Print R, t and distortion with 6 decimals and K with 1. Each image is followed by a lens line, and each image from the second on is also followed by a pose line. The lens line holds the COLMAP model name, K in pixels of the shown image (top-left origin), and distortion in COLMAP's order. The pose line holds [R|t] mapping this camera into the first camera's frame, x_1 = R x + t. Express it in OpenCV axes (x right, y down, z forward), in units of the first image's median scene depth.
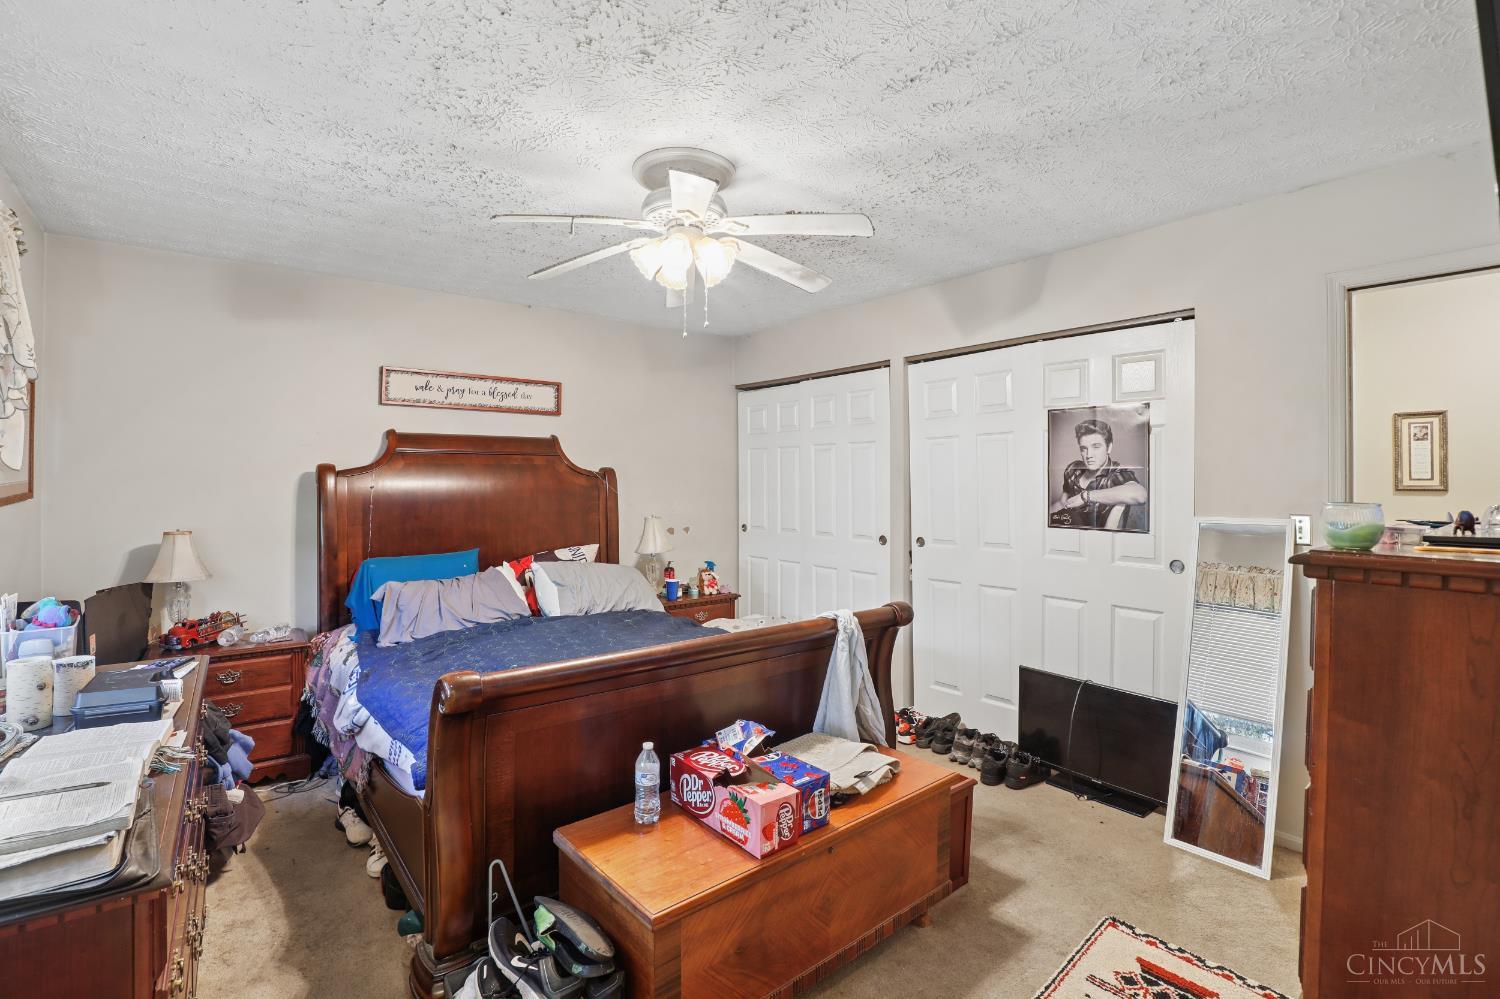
lens RADIAL K [[691.3, 0, 750.9], [0, 691.3, 487.5], [0, 0, 1]] dist [-0.035447, 0.004637]
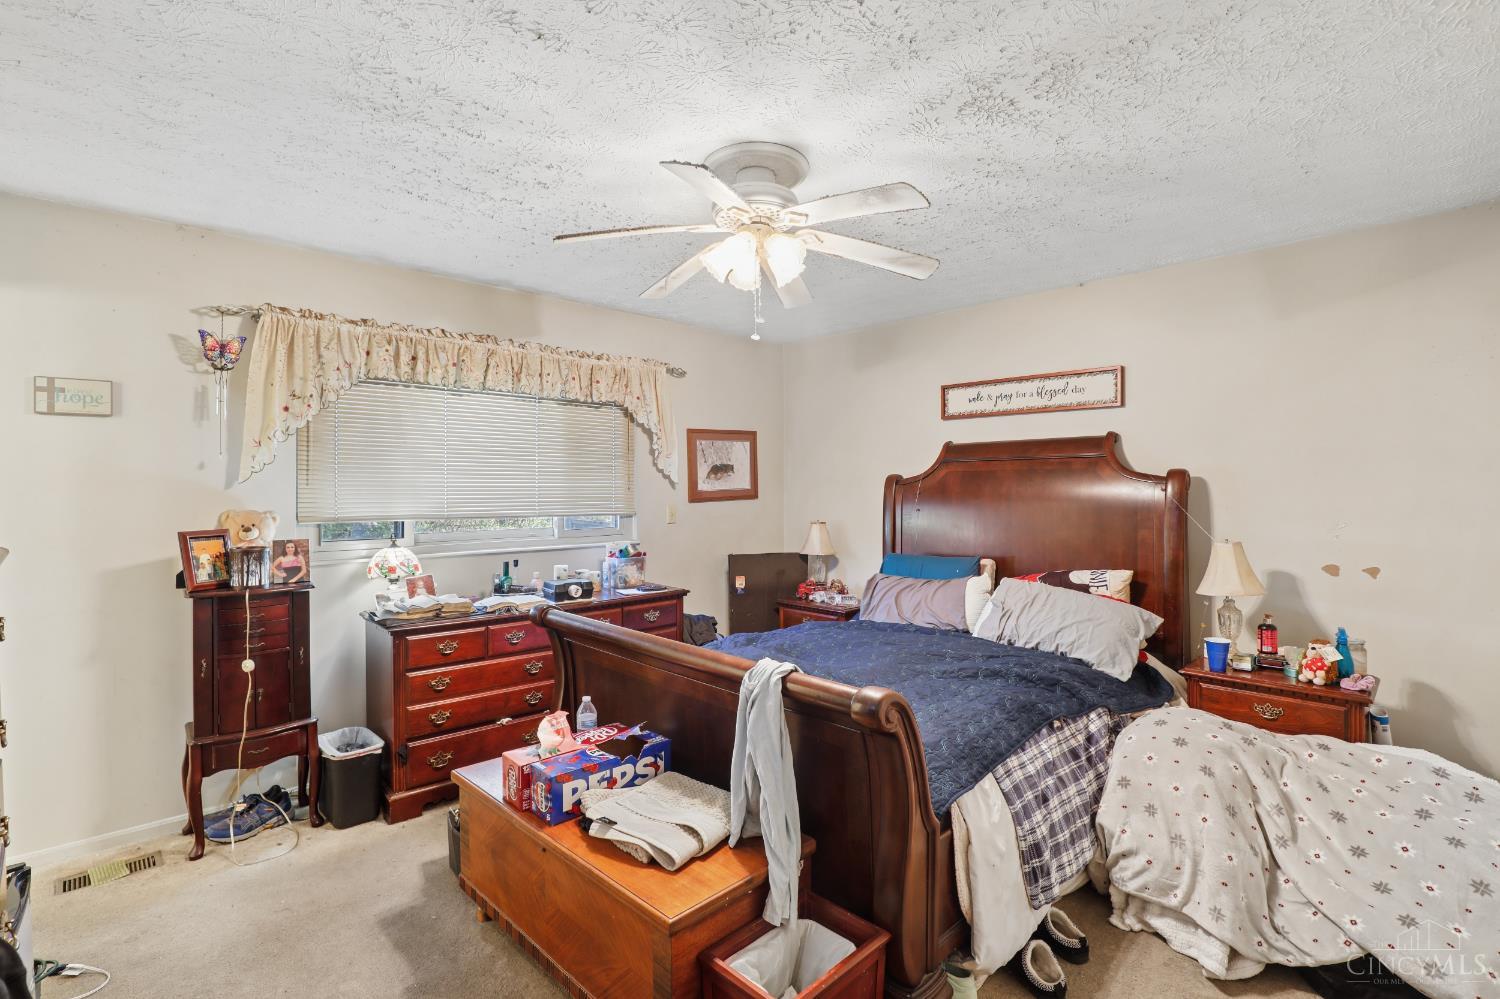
lens RADIAL K [[691.3, 0, 751.8], [0, 691.3, 494.5], [0, 0, 1]] dist [-0.035447, 0.004637]
pose [[0.097719, 0.008032, -0.995182, 0.518893], [-0.007690, 0.999944, 0.007315, -0.004666], [0.995184, 0.006938, 0.097776, 0.539316]]
